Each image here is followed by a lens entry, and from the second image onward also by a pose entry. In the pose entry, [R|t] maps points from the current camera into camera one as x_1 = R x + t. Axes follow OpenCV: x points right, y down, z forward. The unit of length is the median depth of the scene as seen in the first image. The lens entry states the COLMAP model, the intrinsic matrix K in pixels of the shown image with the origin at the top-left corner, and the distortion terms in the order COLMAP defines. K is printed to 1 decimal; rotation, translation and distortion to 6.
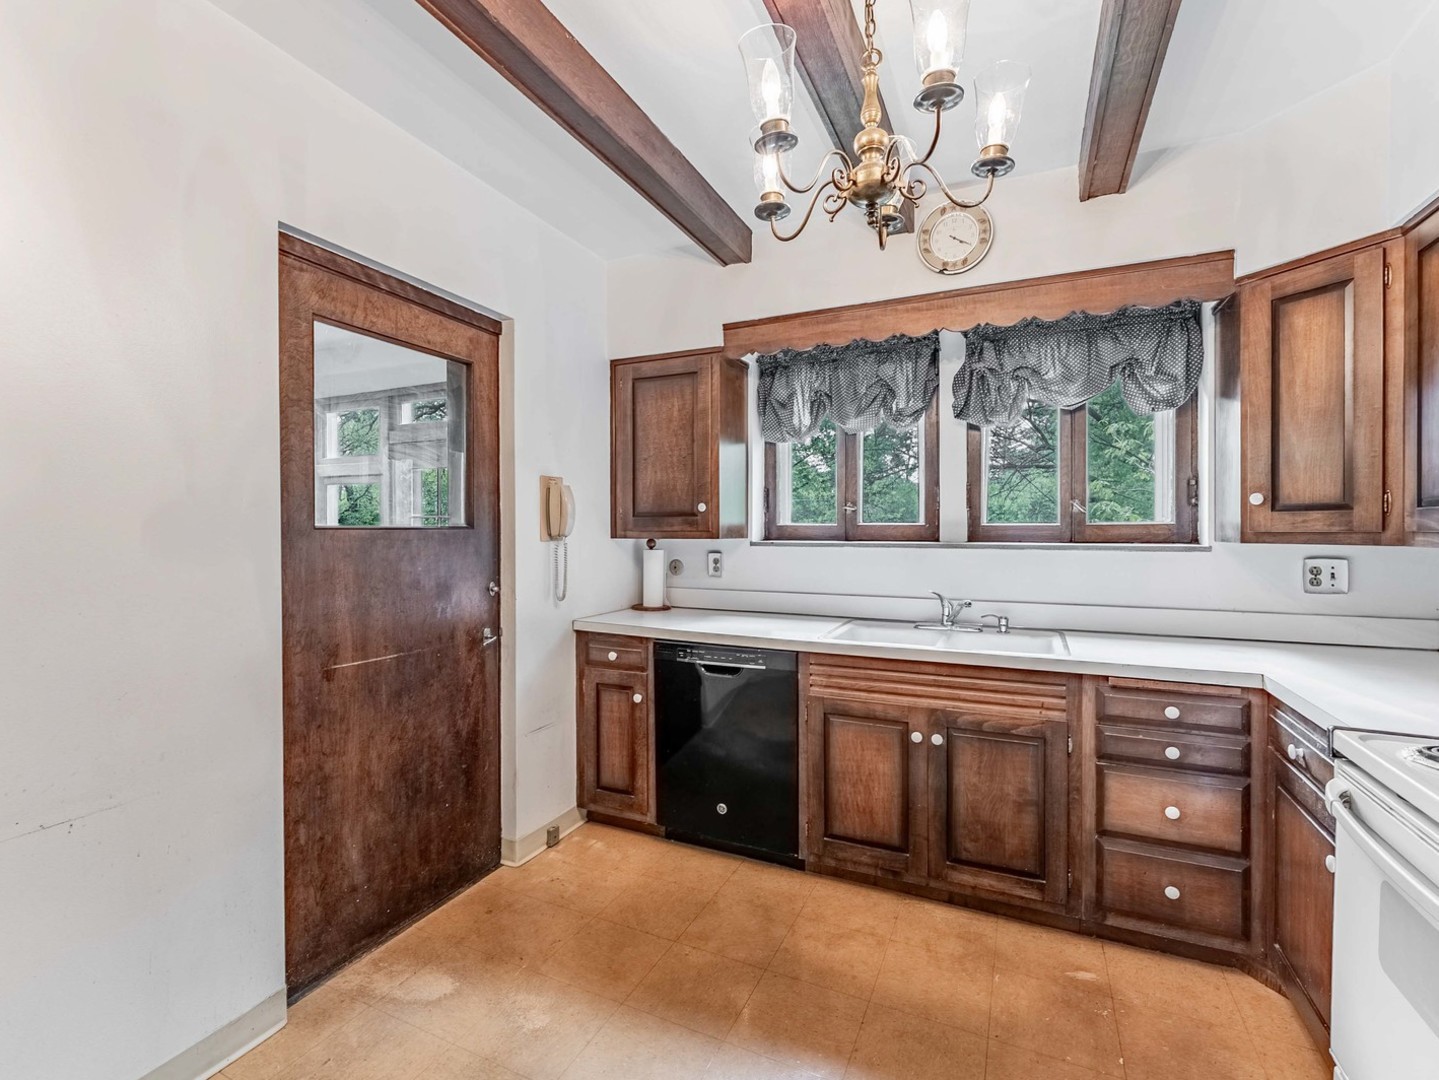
lens RADIAL K [[665.5, 0, 720.7], [0, 665.5, 523.0], [0, 0, 1]] dist [0.002255, -0.001532]
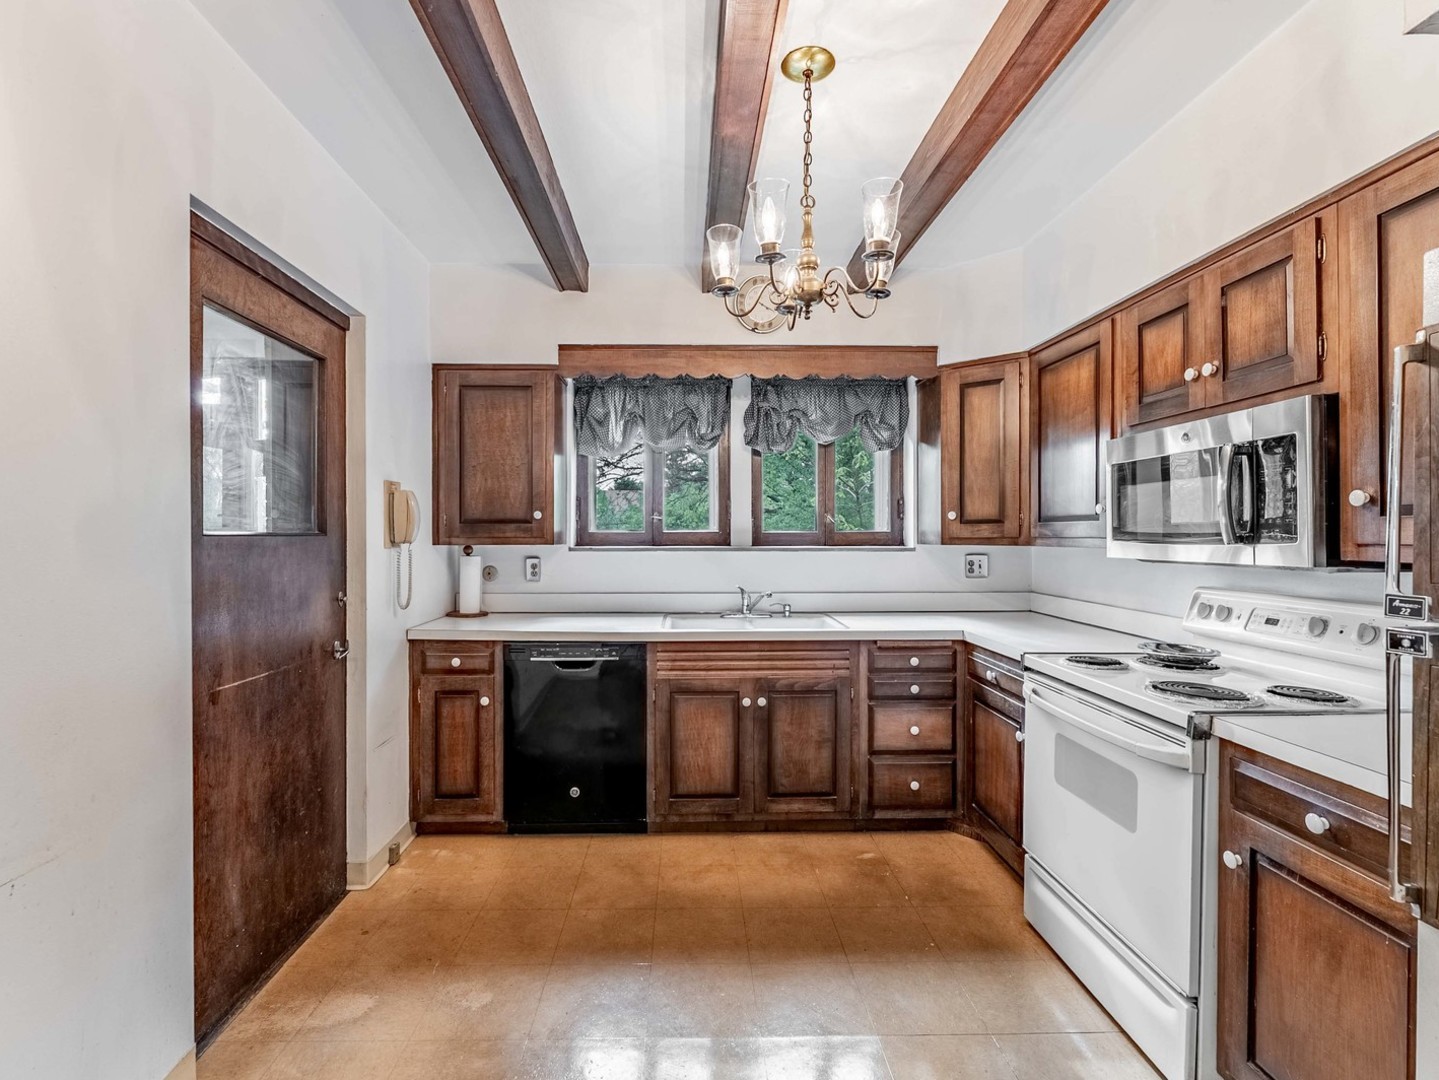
lens RADIAL K [[665.5, 0, 720.7], [0, 665.5, 523.0], [0, 0, 1]] dist [0.002255, -0.001532]
pose [[0.890956, 0.008381, 0.454013, -0.318344], [-0.004136, 0.999938, -0.010342, -0.001287], [-0.454071, 0.007337, 0.890935, -0.093417]]
